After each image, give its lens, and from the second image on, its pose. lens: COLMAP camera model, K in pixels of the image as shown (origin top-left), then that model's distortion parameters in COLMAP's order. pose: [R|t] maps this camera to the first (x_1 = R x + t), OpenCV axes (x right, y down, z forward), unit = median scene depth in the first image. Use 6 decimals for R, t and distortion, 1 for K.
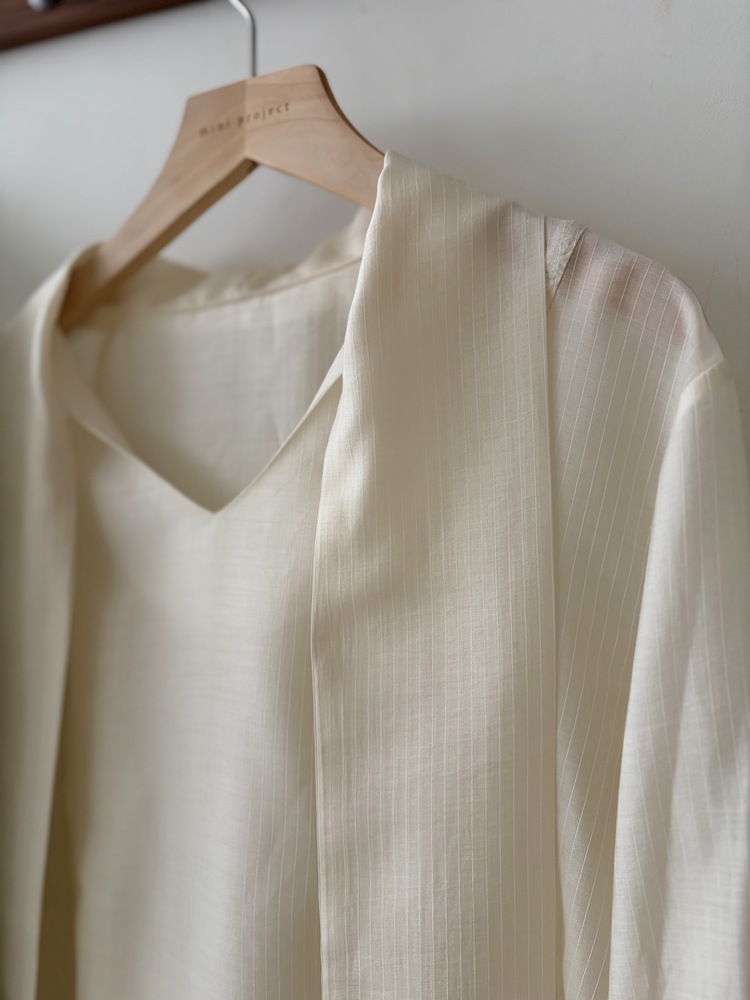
lens RADIAL K [[853.8, 0, 378.6], [0, 853.8, 497.0], [0, 0, 1]] dist [-0.001433, -0.001868]
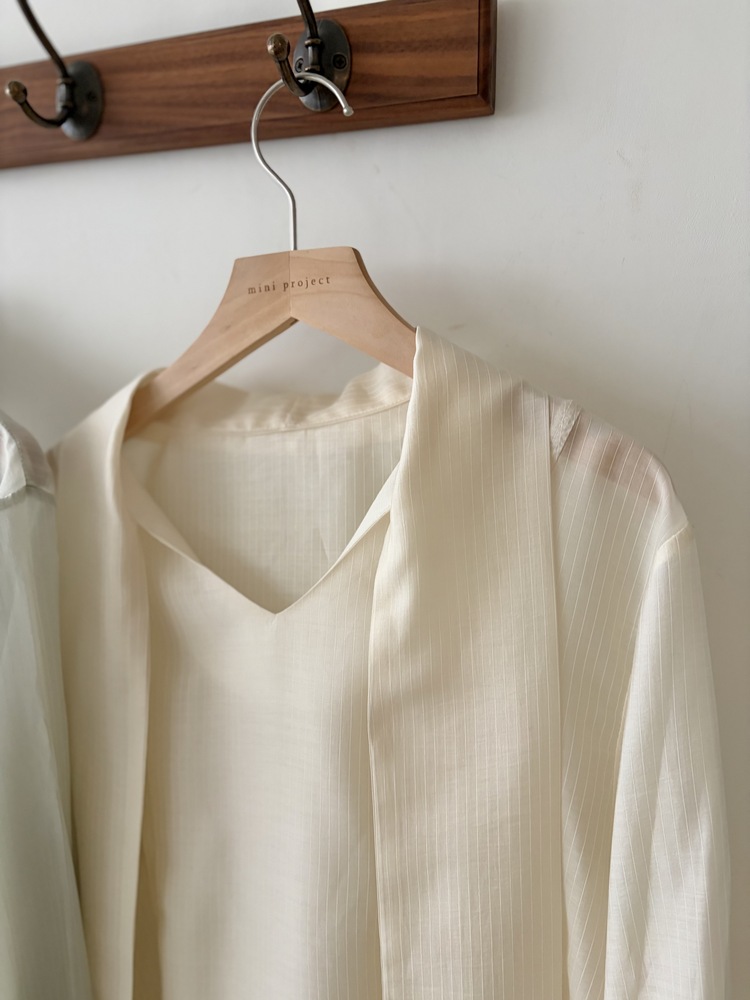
lens RADIAL K [[853.8, 0, 378.6], [0, 853.8, 497.0], [0, 0, 1]] dist [-0.001433, -0.001868]
pose [[0.996351, -0.028448, 0.080471, -0.160966], [0.023209, 0.997595, 0.065309, -0.261211], [-0.082136, -0.063203, 0.994615, -0.250902]]
